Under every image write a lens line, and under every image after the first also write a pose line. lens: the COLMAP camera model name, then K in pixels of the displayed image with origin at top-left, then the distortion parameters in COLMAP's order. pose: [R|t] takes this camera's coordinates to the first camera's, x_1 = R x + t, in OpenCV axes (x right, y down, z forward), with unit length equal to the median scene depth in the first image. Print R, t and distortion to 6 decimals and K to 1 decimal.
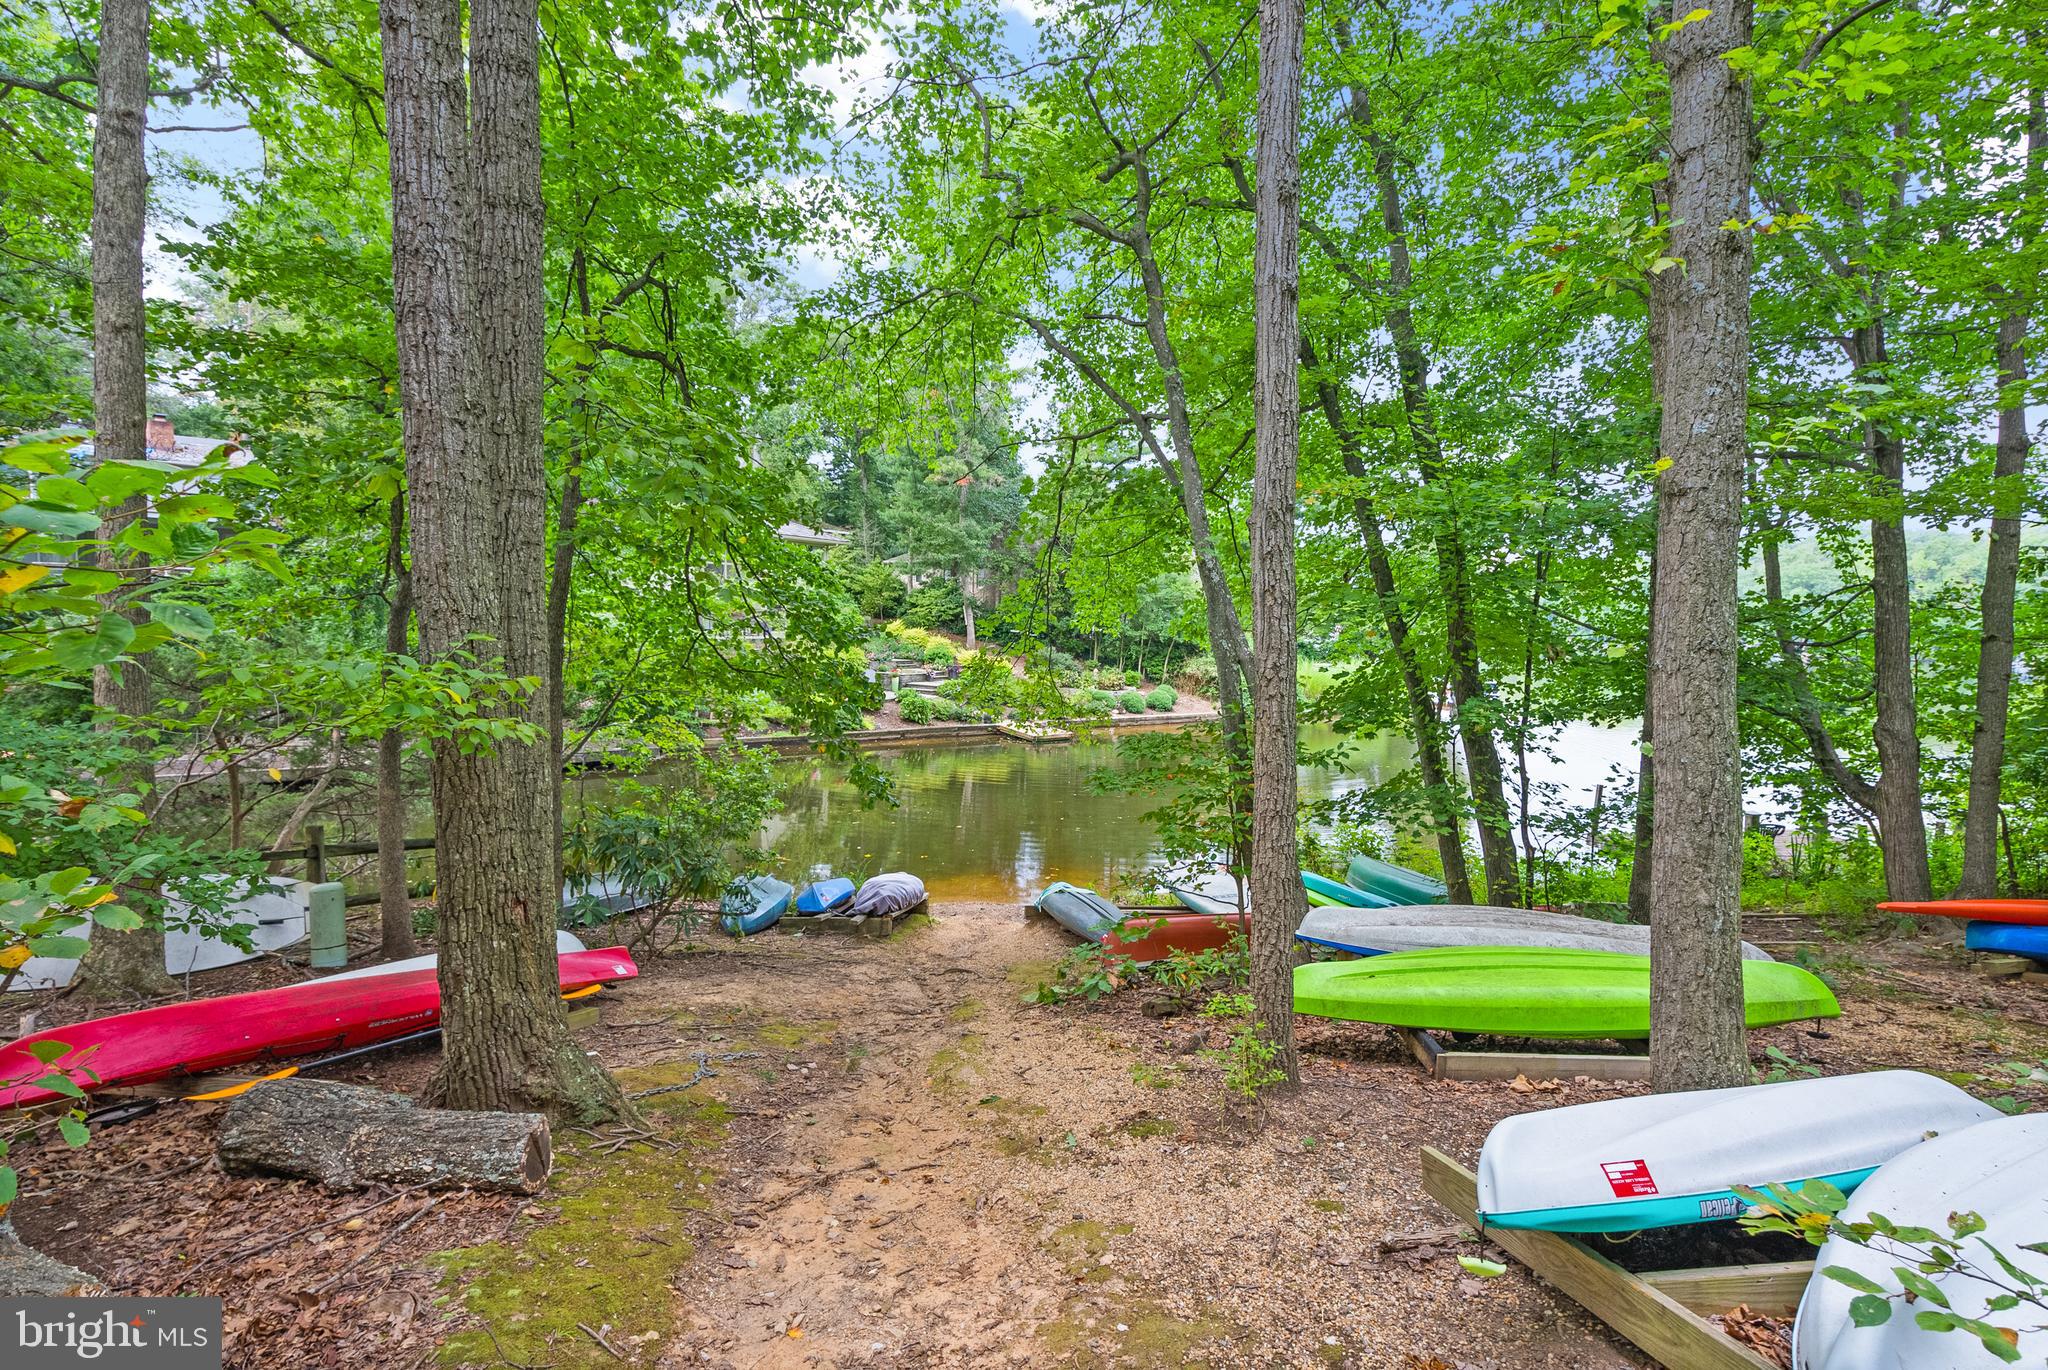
lens RADIAL K [[945.6, 0, 1021.0], [0, 945.6, 684.3], [0, 0, 1]] dist [0.000049, 0.000000]
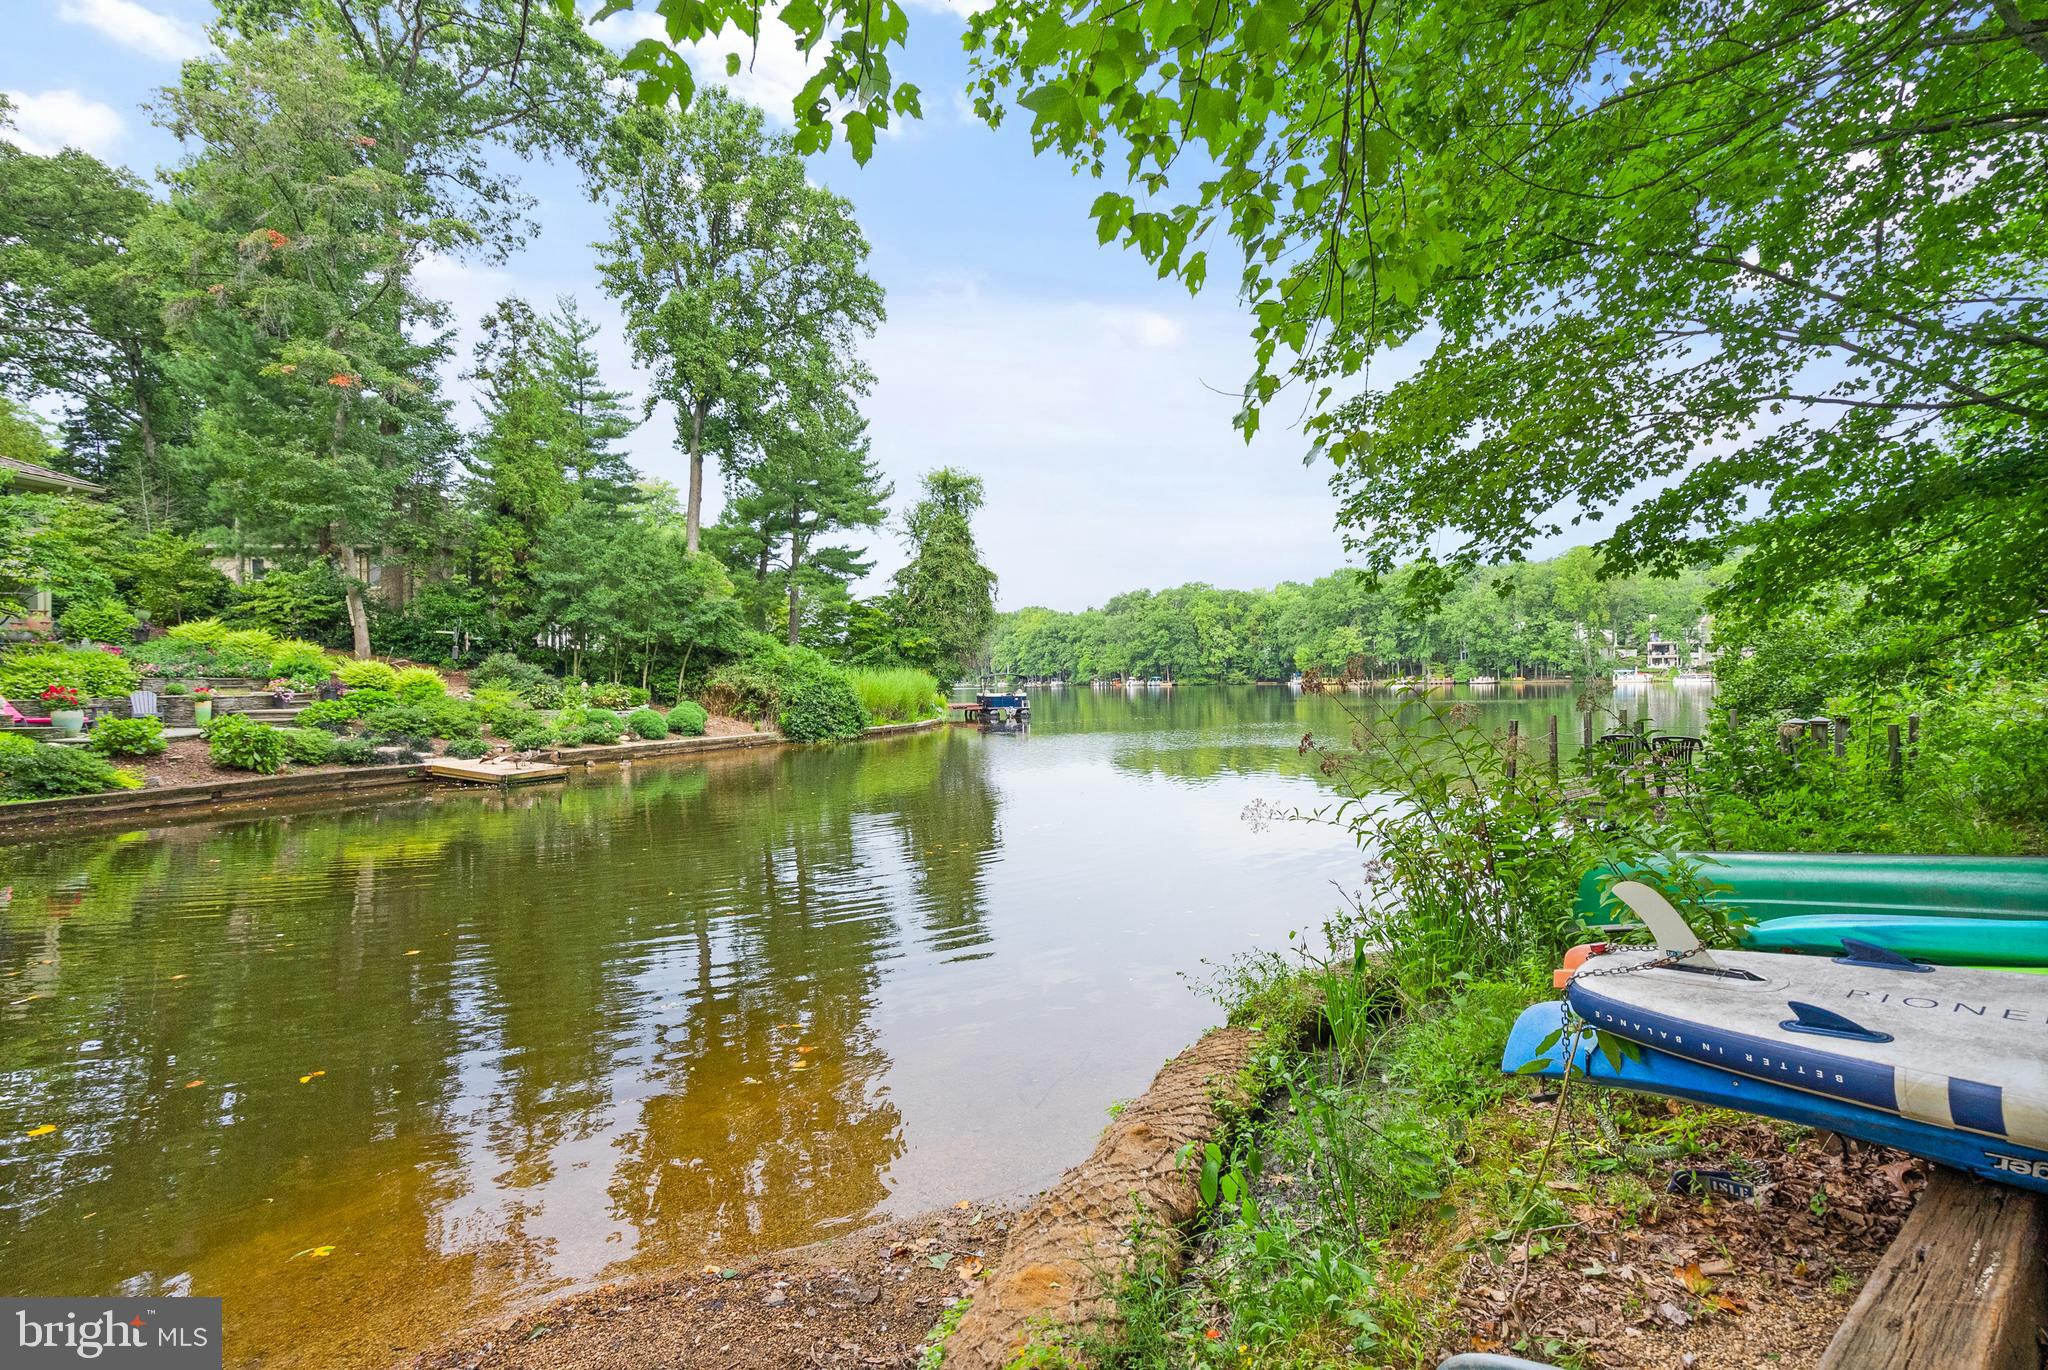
lens RADIAL K [[944.3, 0, 1029.8], [0, 944.3, 679.6], [0, 0, 1]] dist [-0.005962, 0.000200]
pose [[0.840589, -0.031902, 0.540733, -0.020669], [0.065676, 0.996902, -0.043280, 0.033917], [-0.537677, 0.071894, 0.840080, 0.251601]]
